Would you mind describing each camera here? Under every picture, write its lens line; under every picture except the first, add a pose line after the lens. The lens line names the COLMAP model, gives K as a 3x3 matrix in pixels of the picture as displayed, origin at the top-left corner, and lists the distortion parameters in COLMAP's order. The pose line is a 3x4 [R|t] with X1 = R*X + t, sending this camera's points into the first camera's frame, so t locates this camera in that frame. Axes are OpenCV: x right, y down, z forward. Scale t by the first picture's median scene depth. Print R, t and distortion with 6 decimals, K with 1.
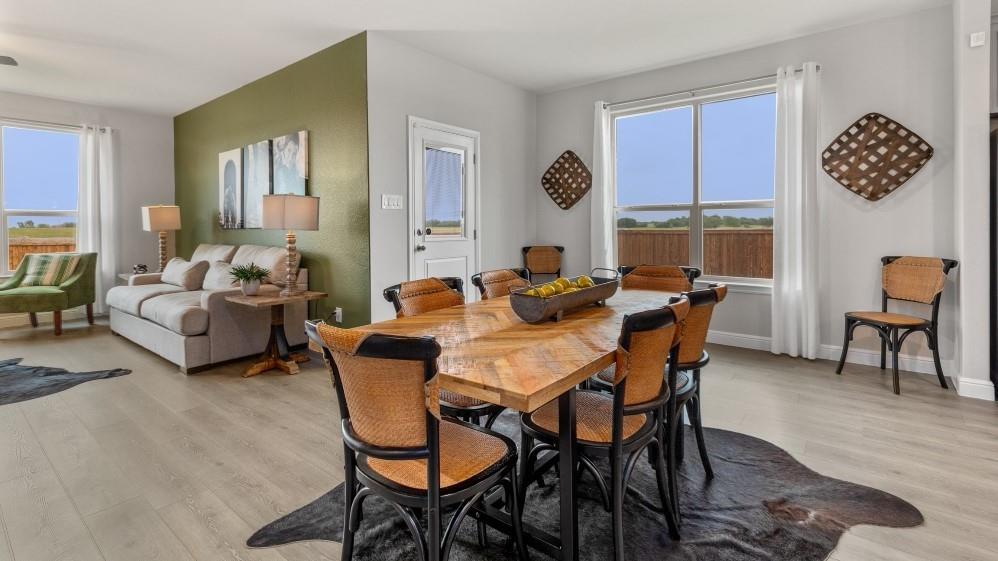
lens RADIAL K [[453.2, 0, 499.0], [0, 453.2, 280.5], [0, 0, 1]] dist [0.000685, 0.000087]
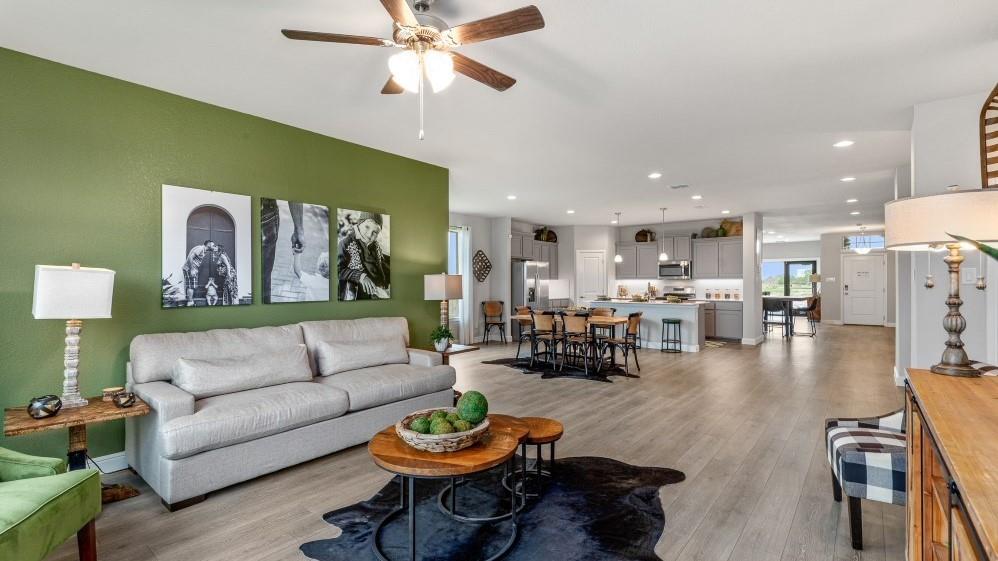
lens RADIAL K [[453.2, 0, 499.0], [0, 453.2, 280.5], [0, 0, 1]] dist [0.000685, 0.000087]
pose [[0.015202, 0.009011, 0.999844, -1.860196], [0.119821, 0.992737, -0.010769, -0.139078], [-0.992679, 0.119966, 0.014012, 0.846981]]
